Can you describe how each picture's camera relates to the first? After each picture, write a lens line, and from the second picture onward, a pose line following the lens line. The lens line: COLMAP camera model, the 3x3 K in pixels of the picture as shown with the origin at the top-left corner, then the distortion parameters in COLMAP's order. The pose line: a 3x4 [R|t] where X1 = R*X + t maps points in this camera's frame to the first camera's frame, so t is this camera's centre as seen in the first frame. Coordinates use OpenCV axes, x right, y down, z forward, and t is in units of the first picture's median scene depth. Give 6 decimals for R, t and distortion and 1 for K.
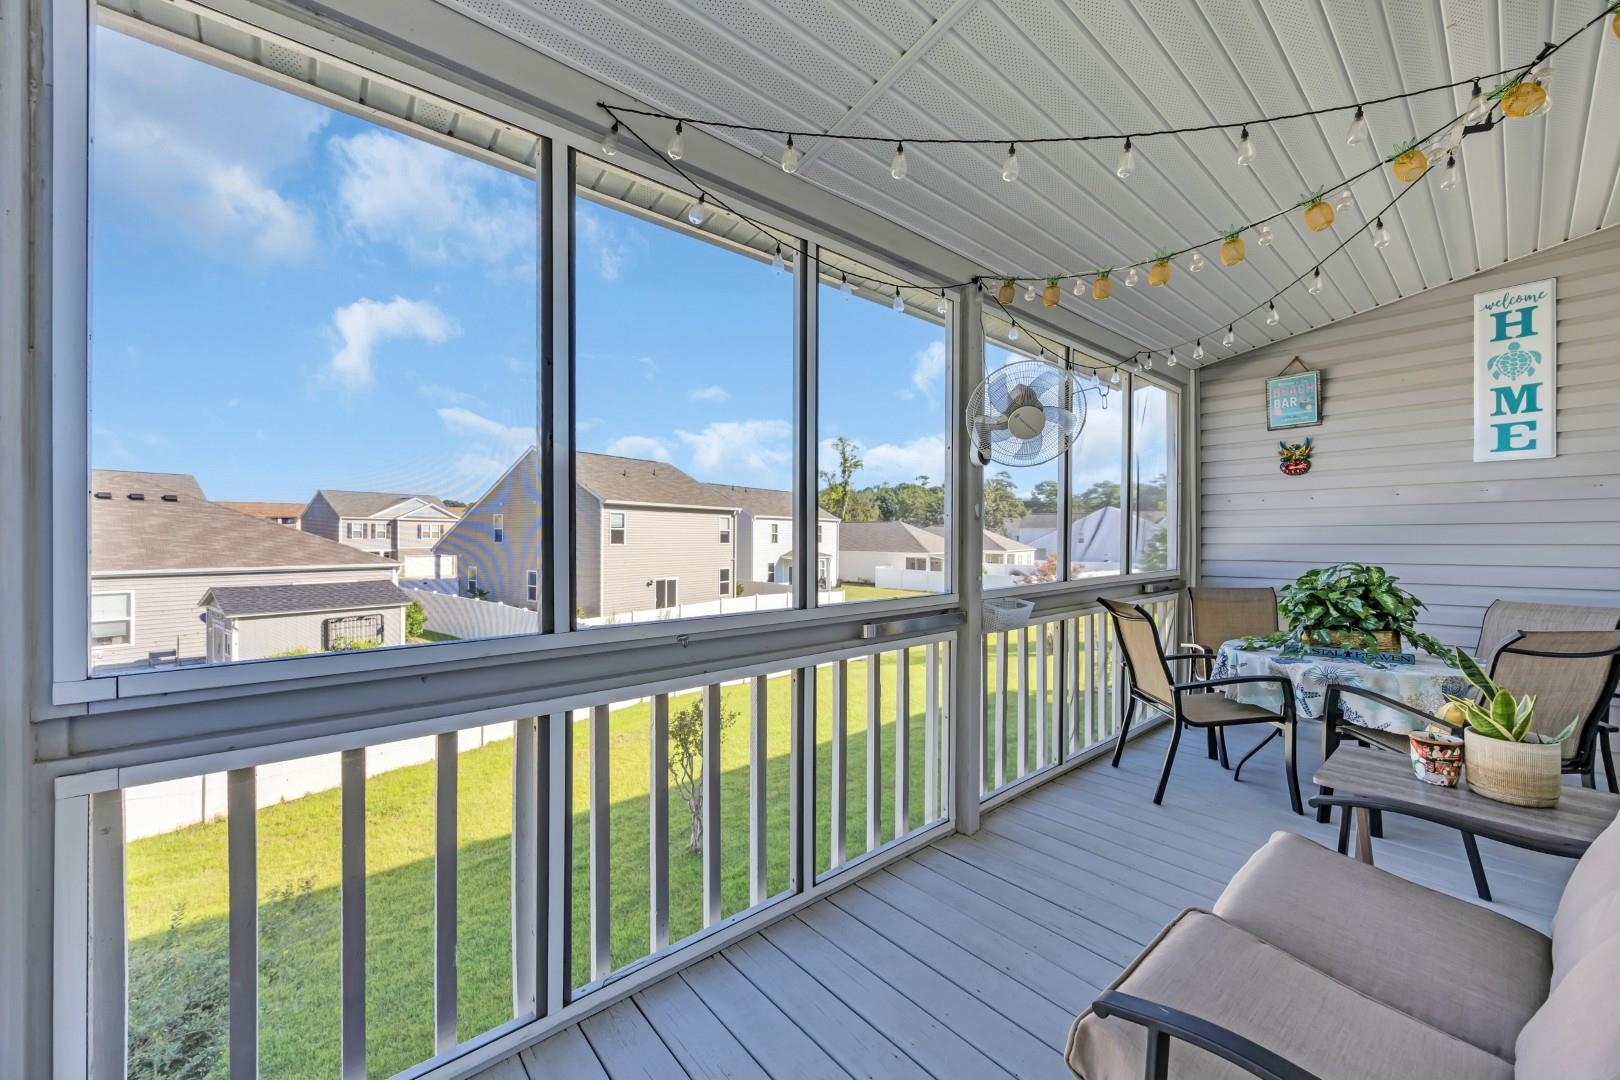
lens RADIAL K [[619.9, 0, 800.4], [0, 619.9, 540.2], [0, 0, 1]] dist [-0.002205, -0.000192]
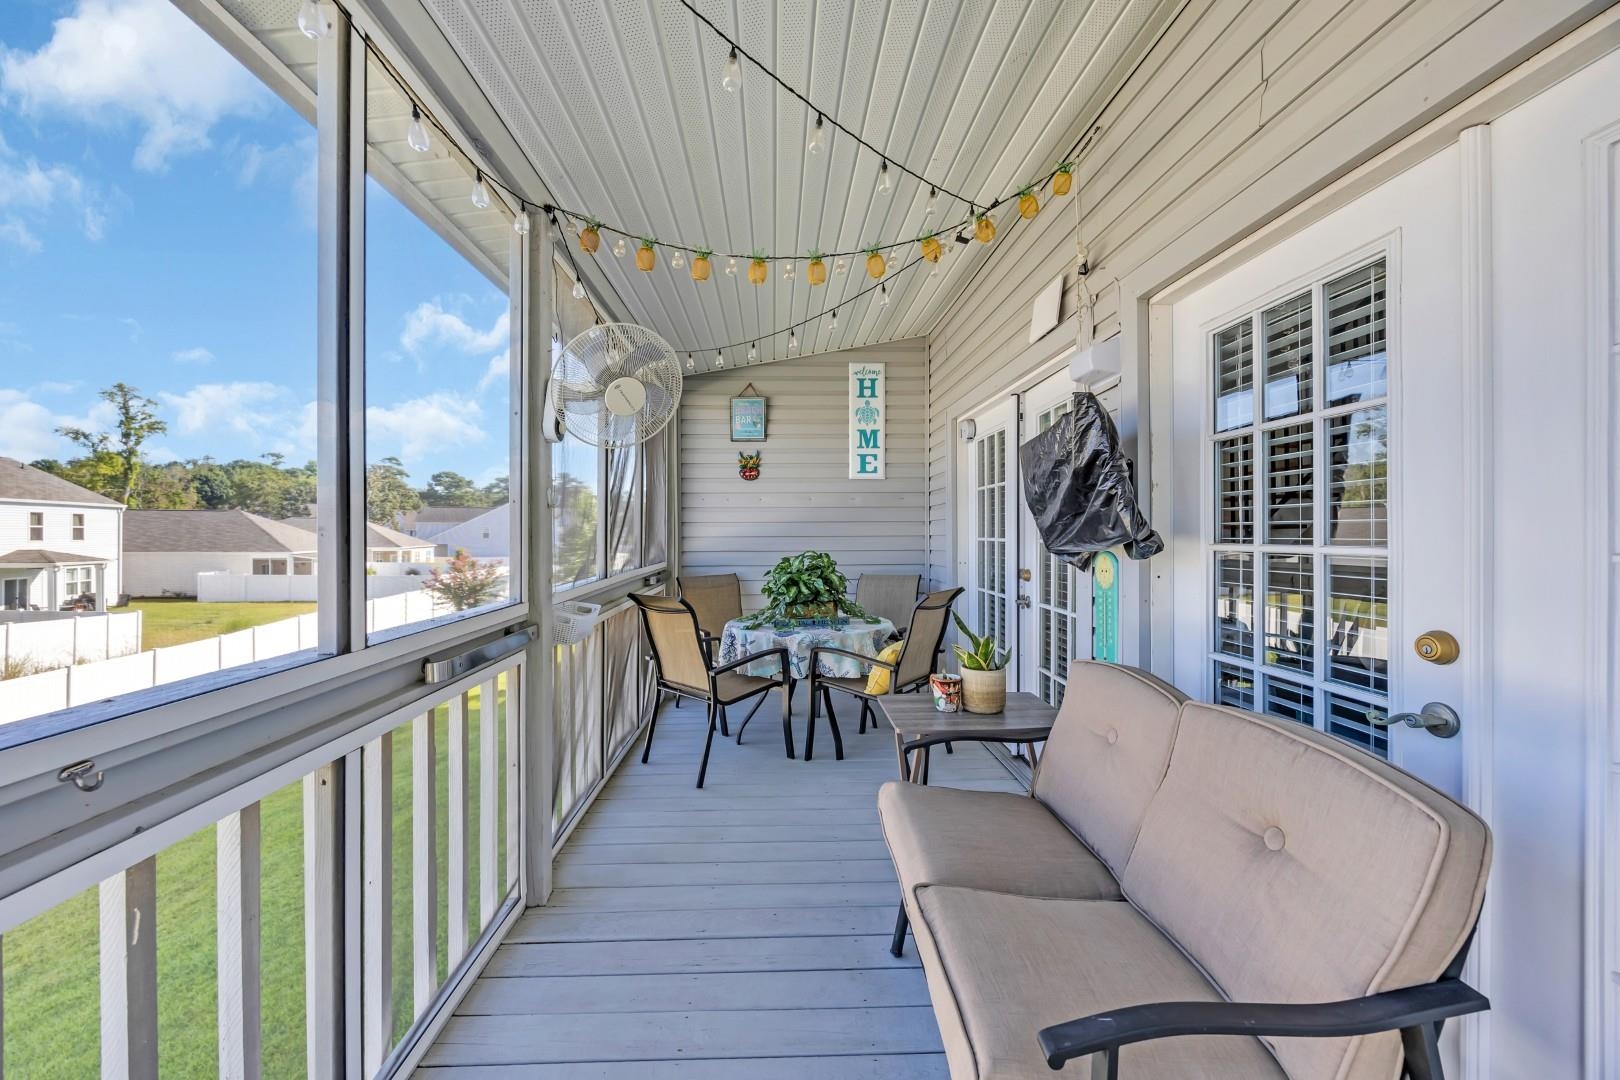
lens RADIAL K [[619.7, 0, 804.2], [0, 619.7, 535.9], [0, 0, 1]] dist [-0.005030, 0.000085]
pose [[0.618971, -0.004615, 0.785400, -0.115744], [0.003581, 0.999989, 0.003054, 0.001480], [-0.785406, 0.000922, 0.618981, 0.200559]]
